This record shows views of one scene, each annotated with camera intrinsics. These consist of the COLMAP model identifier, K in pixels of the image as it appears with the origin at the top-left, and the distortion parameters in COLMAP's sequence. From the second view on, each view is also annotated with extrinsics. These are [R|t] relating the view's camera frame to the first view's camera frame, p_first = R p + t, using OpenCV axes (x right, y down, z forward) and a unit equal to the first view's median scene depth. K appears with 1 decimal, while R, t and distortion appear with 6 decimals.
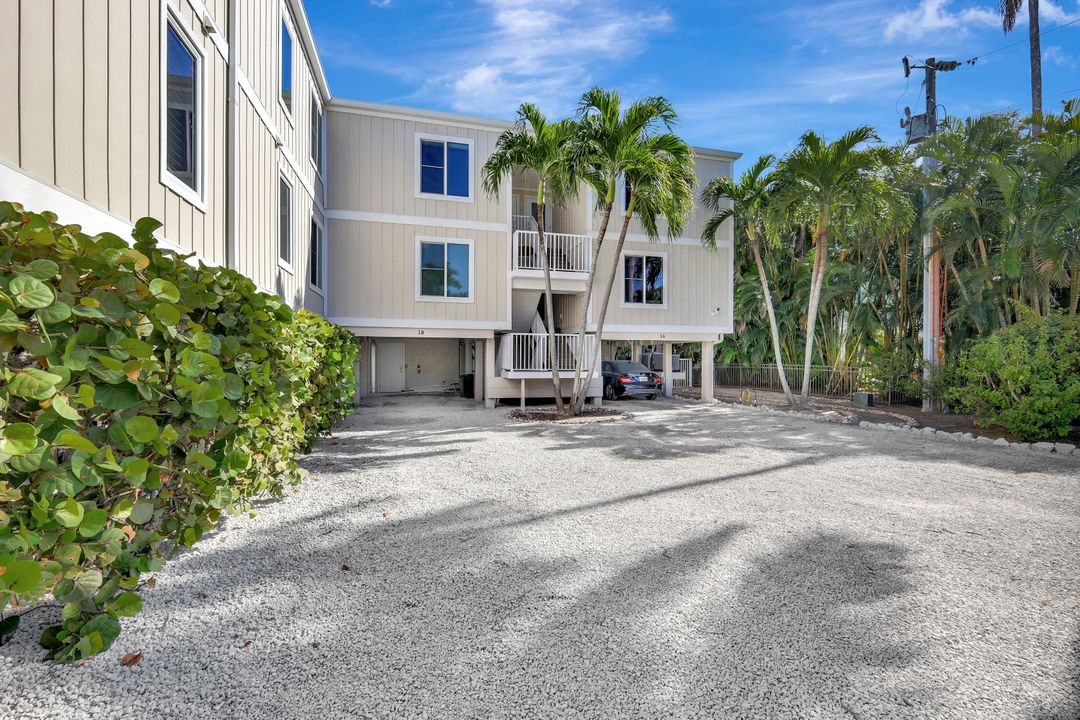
lens RADIAL K [[474.7, 0, 547.0], [0, 474.7, 357.2], [0, 0, 1]] dist [0.000809, -0.000205]
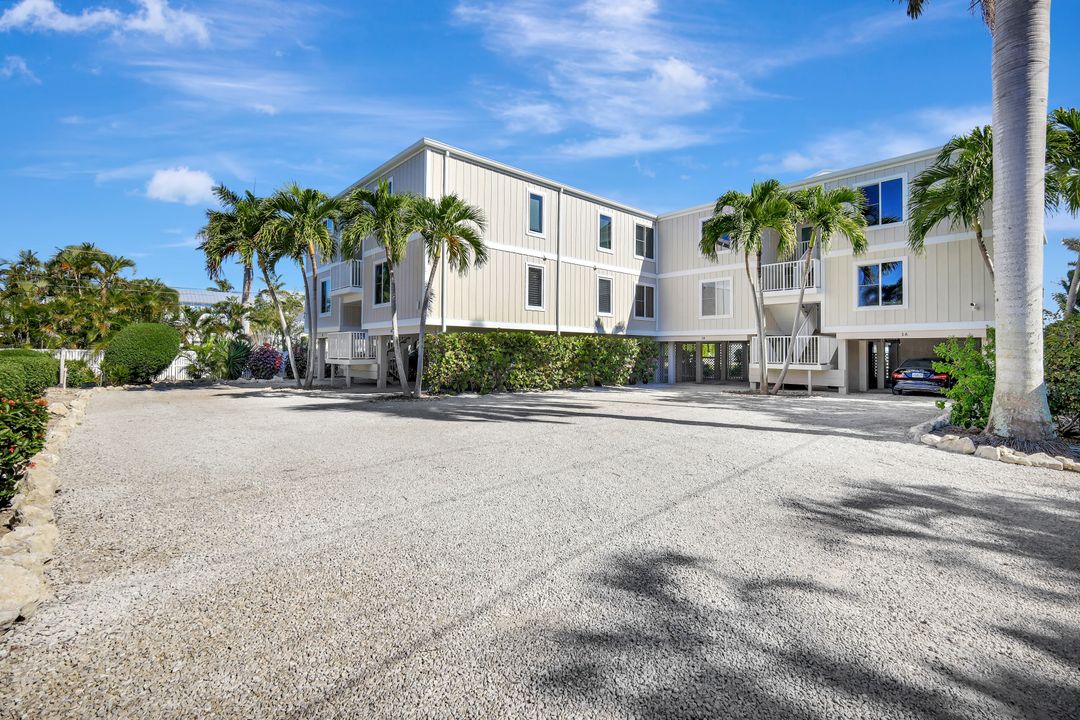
lens RADIAL K [[474.7, 0, 547.0], [0, 474.7, 357.2], [0, 0, 1]] dist [0.000809, -0.000205]
pose [[0.454770, 0.006190, -0.890587, 0.924427], [-0.013271, 0.999912, 0.000173, 0.021571], [0.890510, 0.011740, 0.454812, -0.224520]]
